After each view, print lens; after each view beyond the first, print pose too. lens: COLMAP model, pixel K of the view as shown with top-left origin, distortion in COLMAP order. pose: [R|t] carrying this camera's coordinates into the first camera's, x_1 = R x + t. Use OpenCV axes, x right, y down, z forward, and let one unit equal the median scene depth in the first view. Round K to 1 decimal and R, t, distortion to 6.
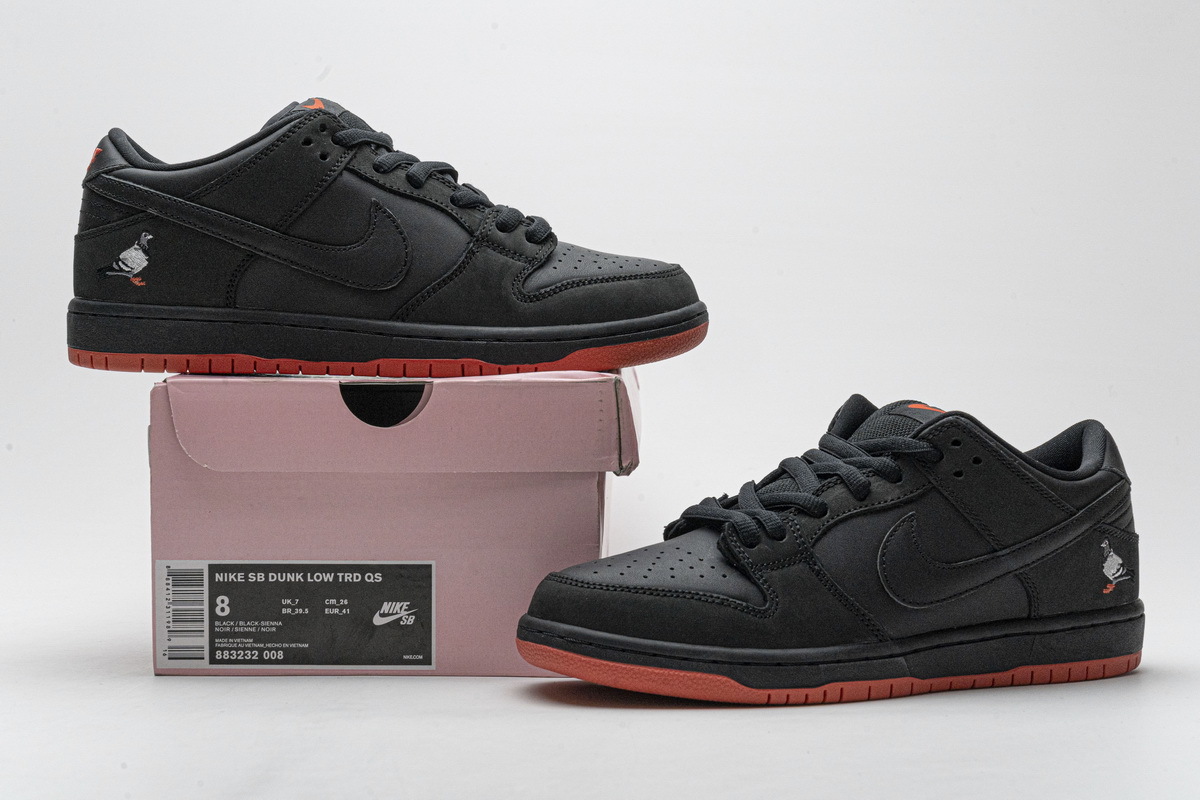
lens RADIAL K [[2375.9, 0, 595.6], [0, 2375.9, 399.6], [0, 0, 1]] dist [0.026129, 0.000000]
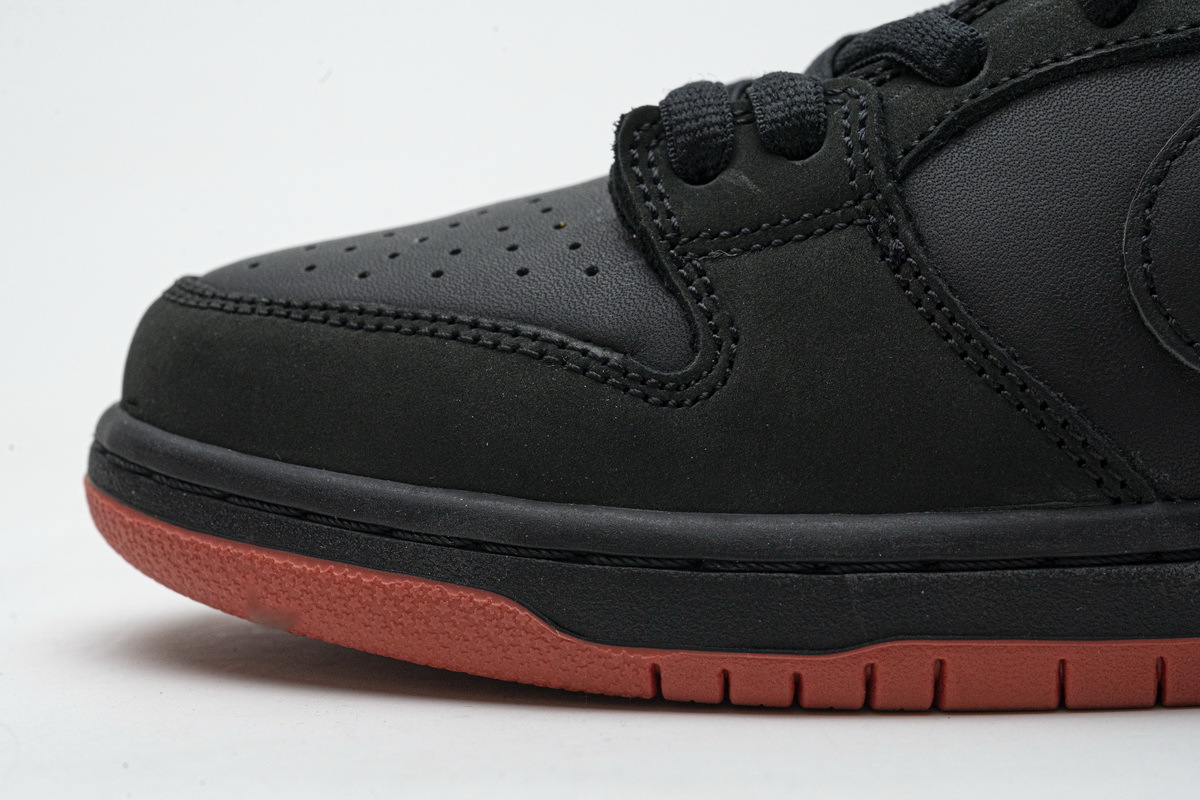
lens RADIAL K [[2375.9, 0, 590.7], [0, 2375.9, 400.0], [0, 0, 1]] dist [0.026129, 0.000000]
pose [[0.889786, 0.014416, -0.456151, 0.189749], [-0.000535, 0.999533, 0.030546, 0.079709], [0.456379, -0.026935, 0.889378, 0.712610]]
